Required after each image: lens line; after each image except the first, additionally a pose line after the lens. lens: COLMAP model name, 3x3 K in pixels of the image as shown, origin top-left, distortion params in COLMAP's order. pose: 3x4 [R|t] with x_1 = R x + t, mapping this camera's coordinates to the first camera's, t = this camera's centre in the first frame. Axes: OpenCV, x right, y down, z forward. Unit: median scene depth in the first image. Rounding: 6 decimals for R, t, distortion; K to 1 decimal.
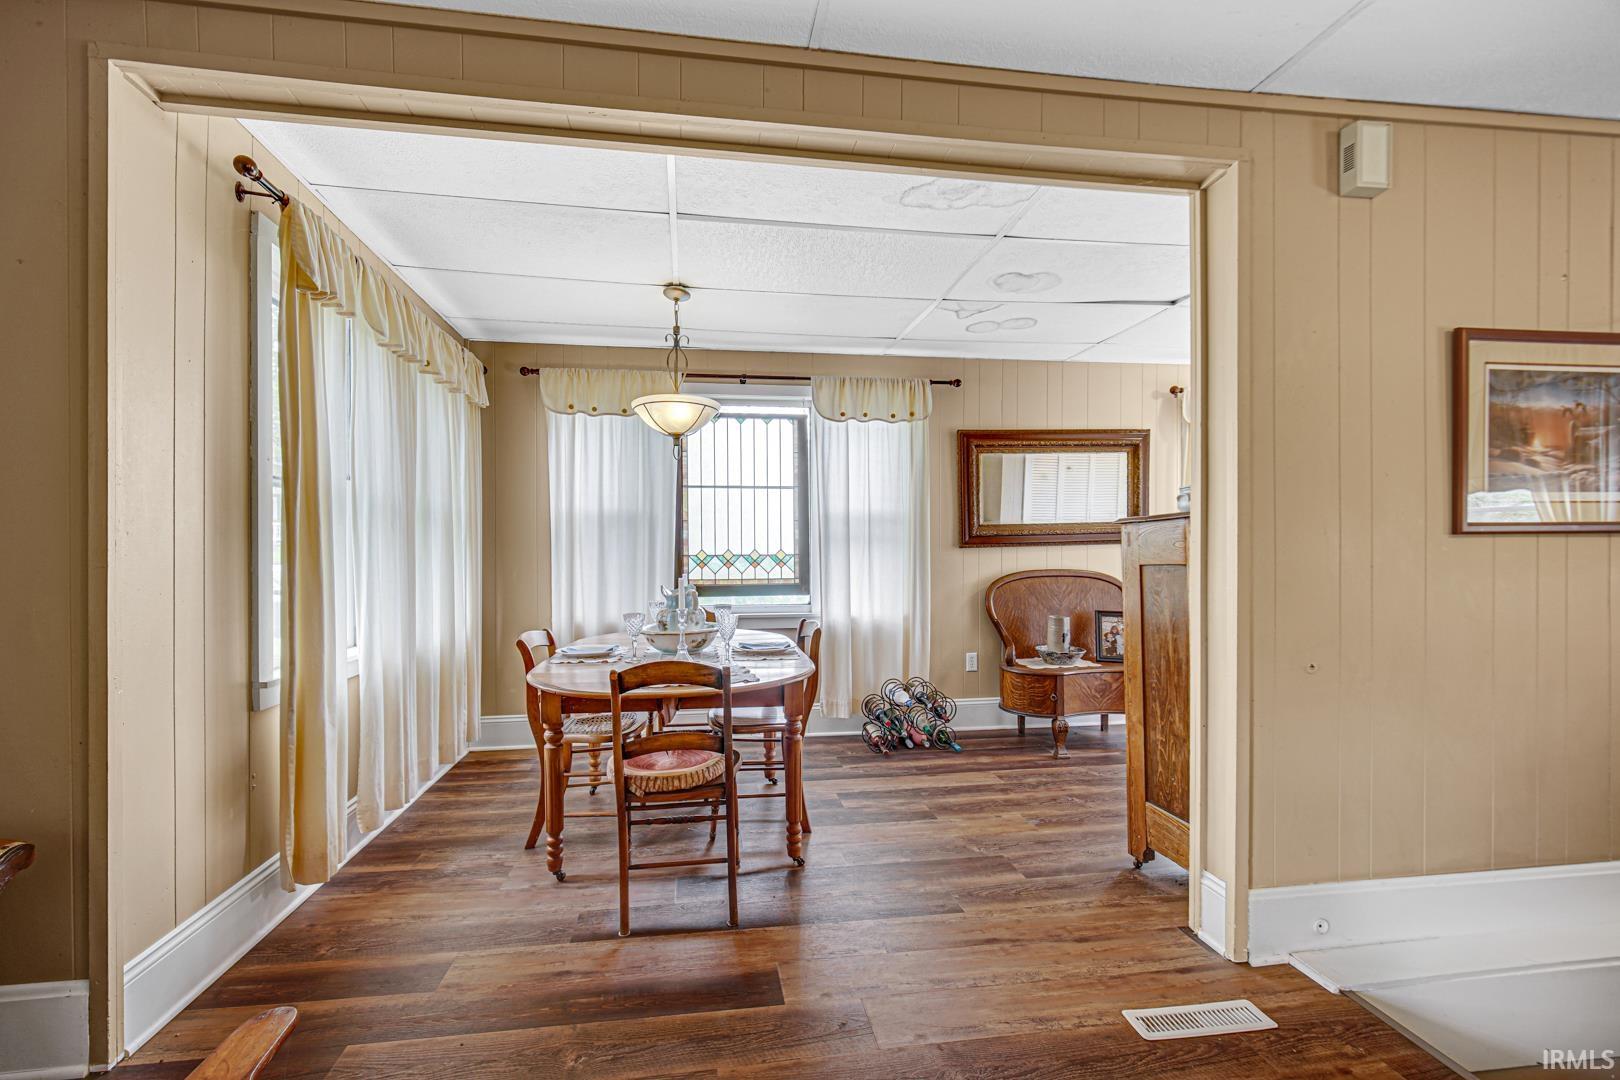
lens RADIAL K [[638.4, 0, 792.6], [0, 638.4, 550.8], [0, 0, 1]] dist [-0.008064, 0.000050]
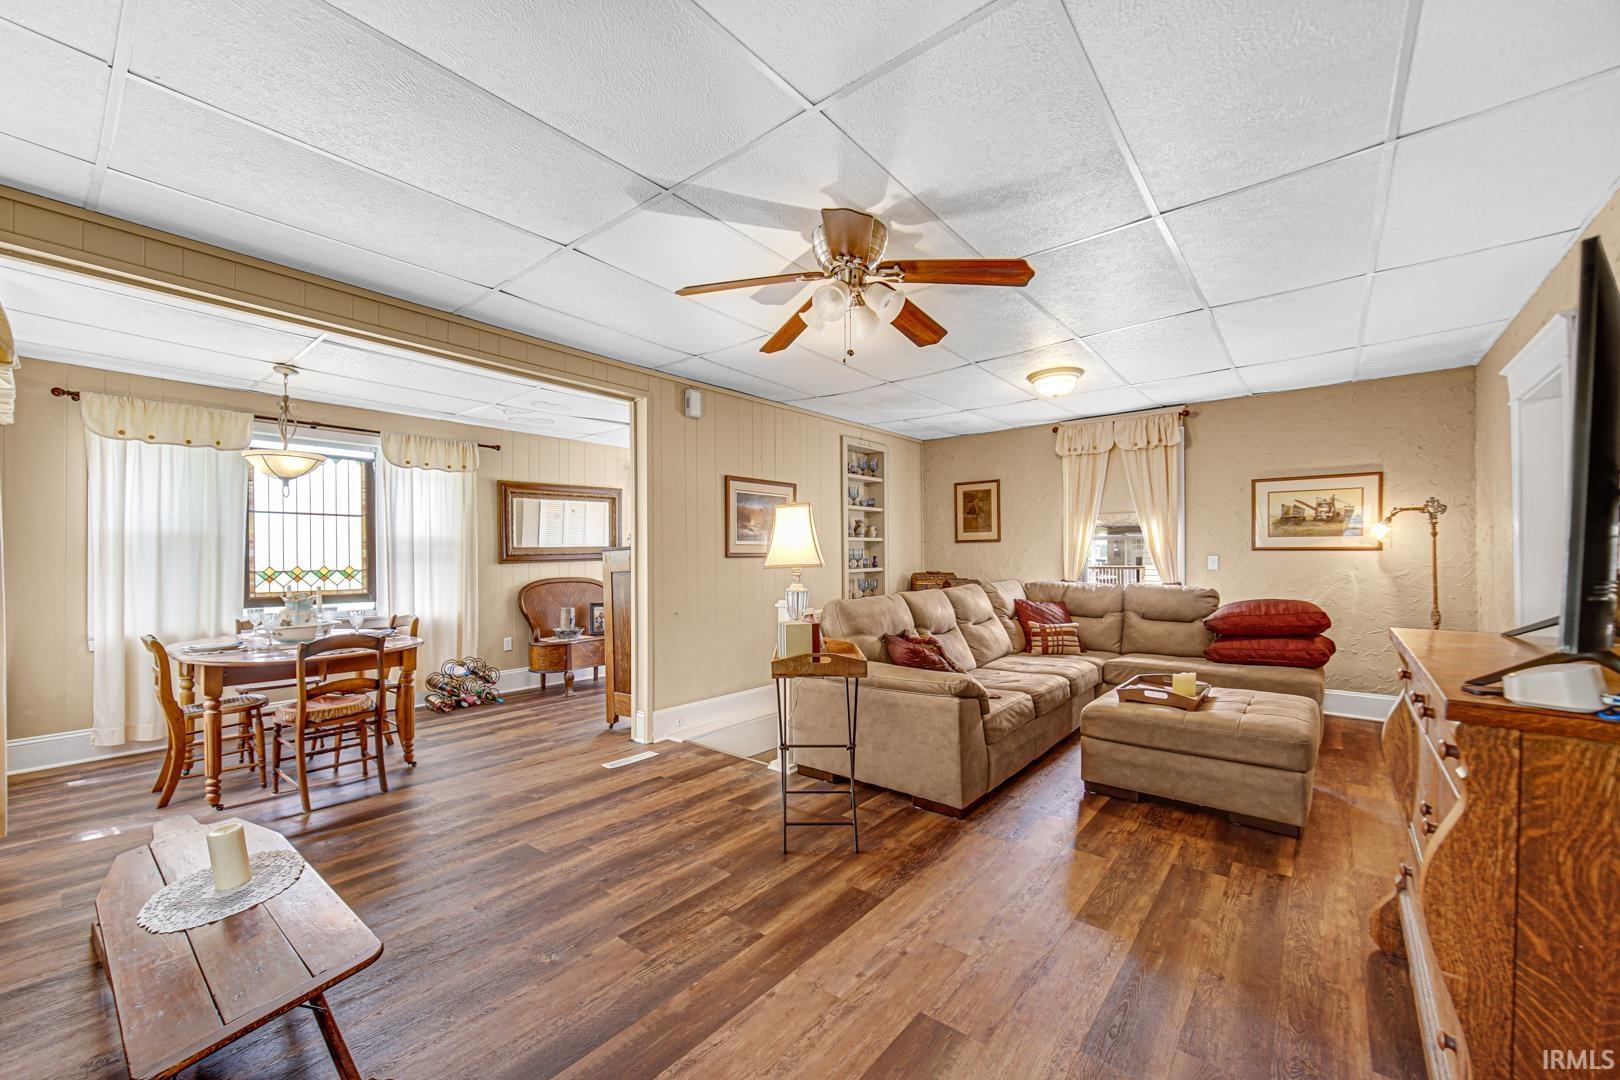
lens RADIAL K [[638.4, 0, 779.5], [0, 638.4, 556.1], [0, 0, 1]] dist [-0.008064, 0.000050]
pose [[0.745485, 0.001663, 0.666520, -0.233668], [0.007839, 0.999906, -0.011262, -0.000810], [-0.666476, 0.013620, 0.745402, -0.504258]]
